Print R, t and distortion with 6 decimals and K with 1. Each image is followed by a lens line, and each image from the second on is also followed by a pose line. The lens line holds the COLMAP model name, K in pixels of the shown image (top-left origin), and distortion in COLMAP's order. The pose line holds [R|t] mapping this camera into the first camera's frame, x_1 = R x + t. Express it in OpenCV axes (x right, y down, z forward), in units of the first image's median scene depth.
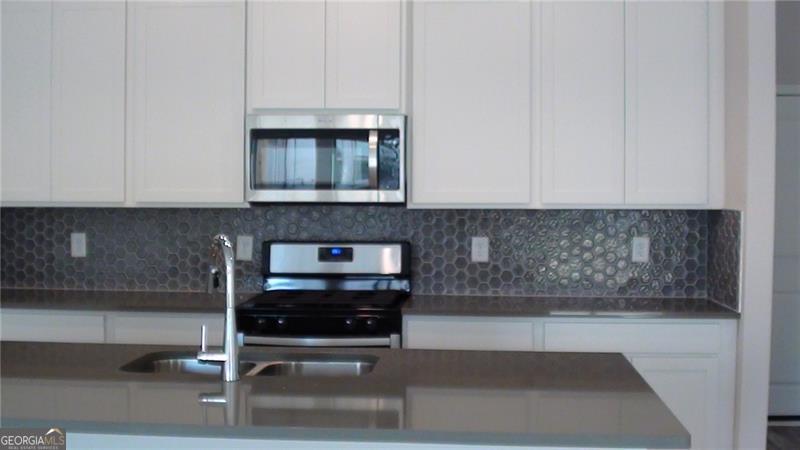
lens RADIAL K [[1031.6, 0, 400.0], [0, 1031.6, 225.0], [0, 0, 1]] dist [-0.111454, -0.059111]
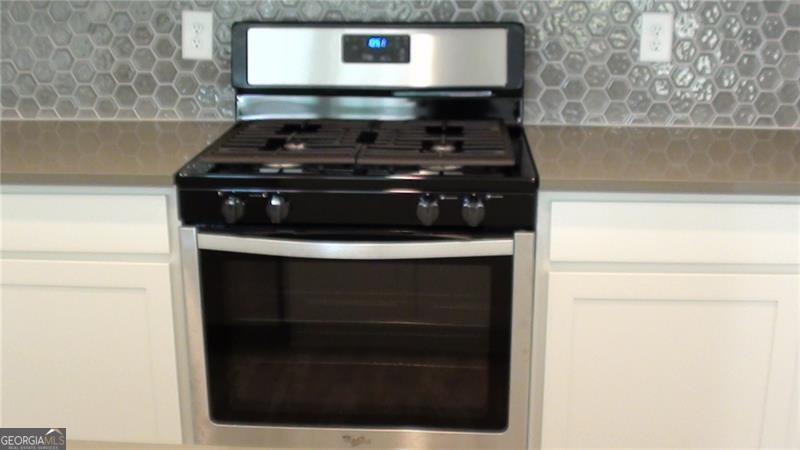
lens RADIAL K [[1031.6, 0, 400.0], [0, 1031.6, 225.0], [0, 0, 1]] dist [-0.111454, -0.059111]
pose [[0.999751, -0.008573, 0.020618, -0.061561], [0.003623, 0.973411, 0.229036, -0.002596], [-0.022033, -0.228904, 0.973200, 0.483450]]
